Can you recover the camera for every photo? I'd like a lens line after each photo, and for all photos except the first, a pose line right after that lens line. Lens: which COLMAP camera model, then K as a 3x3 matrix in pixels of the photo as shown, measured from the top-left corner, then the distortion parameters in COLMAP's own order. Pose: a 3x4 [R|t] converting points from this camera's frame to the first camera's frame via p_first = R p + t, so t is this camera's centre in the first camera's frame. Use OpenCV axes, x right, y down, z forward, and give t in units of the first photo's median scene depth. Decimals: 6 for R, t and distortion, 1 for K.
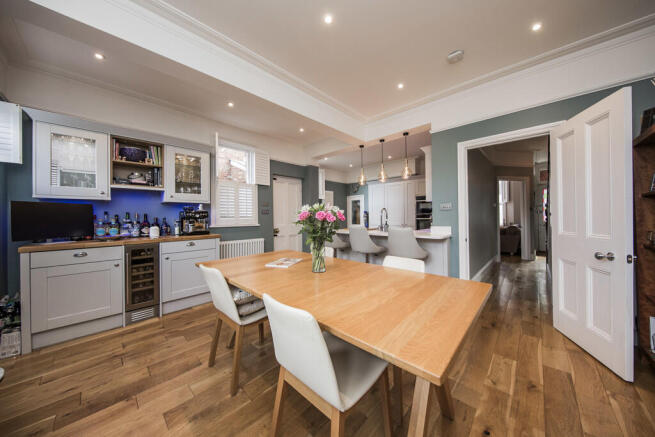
lens RADIAL K [[215.5, 0, 327.7], [0, 215.5, 215.8], [0, 0, 1]] dist [-0.000458, 0.000003]
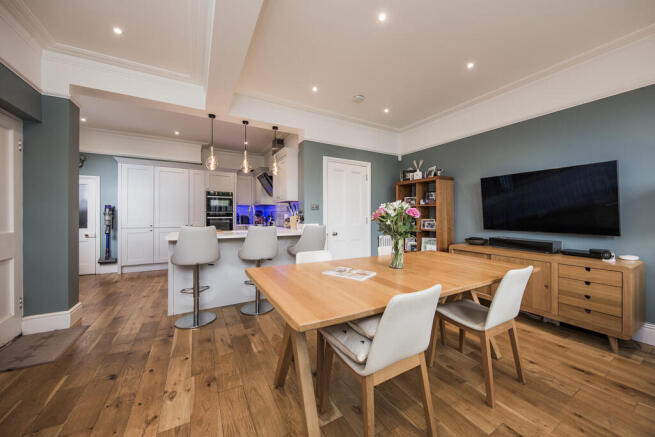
lens RADIAL K [[230.8, 0, 328.6], [0, 230.8, 217.8], [0, 0, 1]] dist [0.000953, -0.000003]
pose [[0.271310, -0.002521, 0.962489, -0.391289], [-0.003683, 0.999987, 0.003658, 0.010790], [-0.962485, -0.004537, 0.271297, 0.338501]]
